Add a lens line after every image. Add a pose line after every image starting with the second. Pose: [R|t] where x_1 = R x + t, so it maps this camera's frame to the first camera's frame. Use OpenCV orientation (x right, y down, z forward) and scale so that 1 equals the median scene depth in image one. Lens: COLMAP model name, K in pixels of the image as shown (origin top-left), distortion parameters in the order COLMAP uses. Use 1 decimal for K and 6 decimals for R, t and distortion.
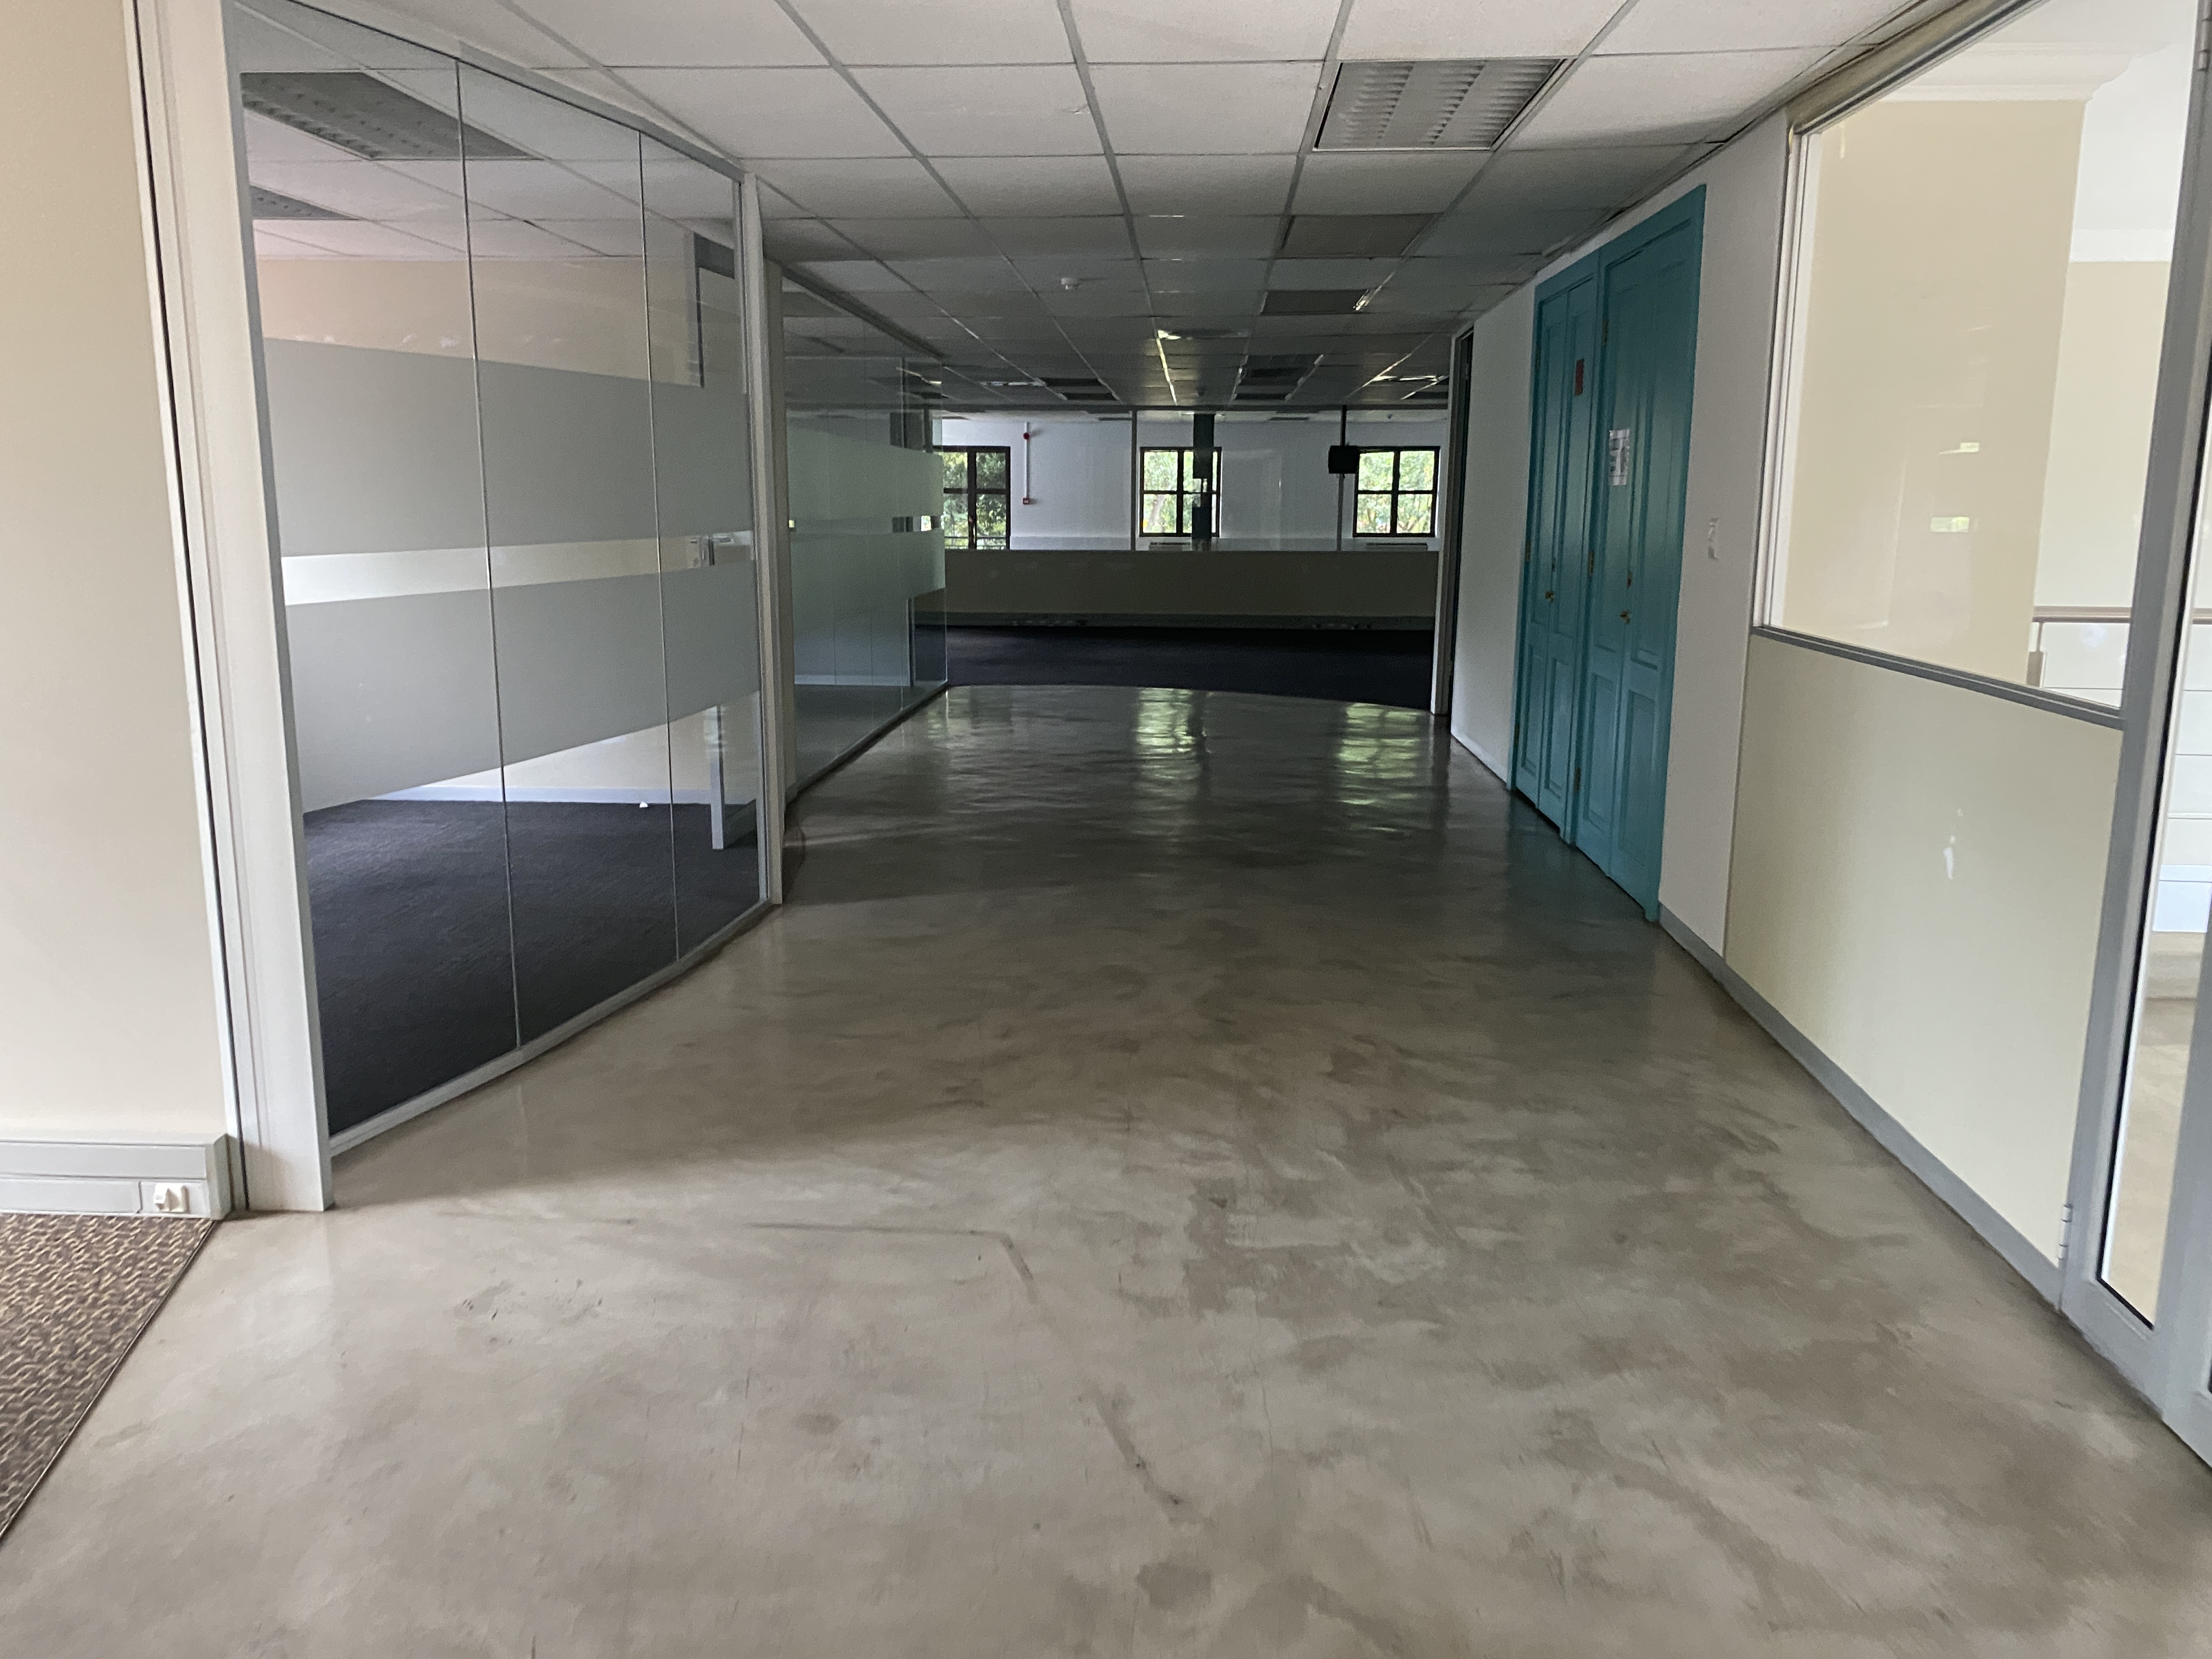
lens RADIAL K [[1668.9, 0, 1106.0], [0, 1668.9, 829.5], [0, 0, 1]] dist [0.001859, 0.003078]
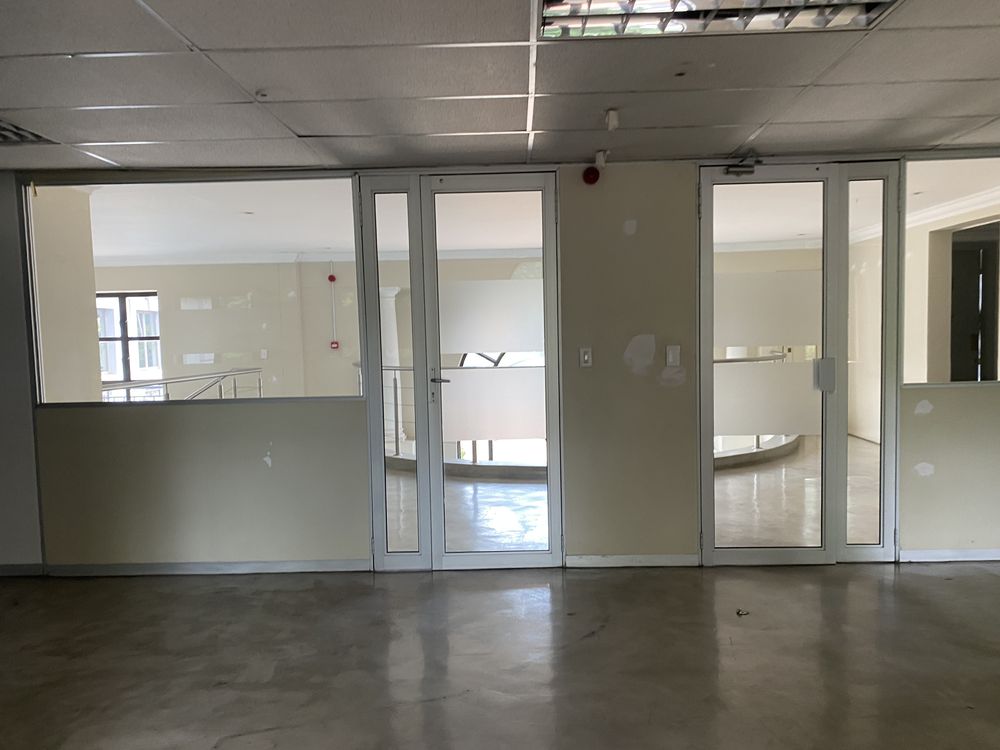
lens RADIAL K [[754.5, 0, 500.0], [0, 754.5, 375.0], [0, 0, 1]] dist [0.001859, 0.003078]
pose [[-0.035253, -0.060875, 0.997523, -0.812808], [0.218820, 0.973453, 0.067139, -0.126503], [-0.975128, 0.220645, -0.020997, 0.584200]]
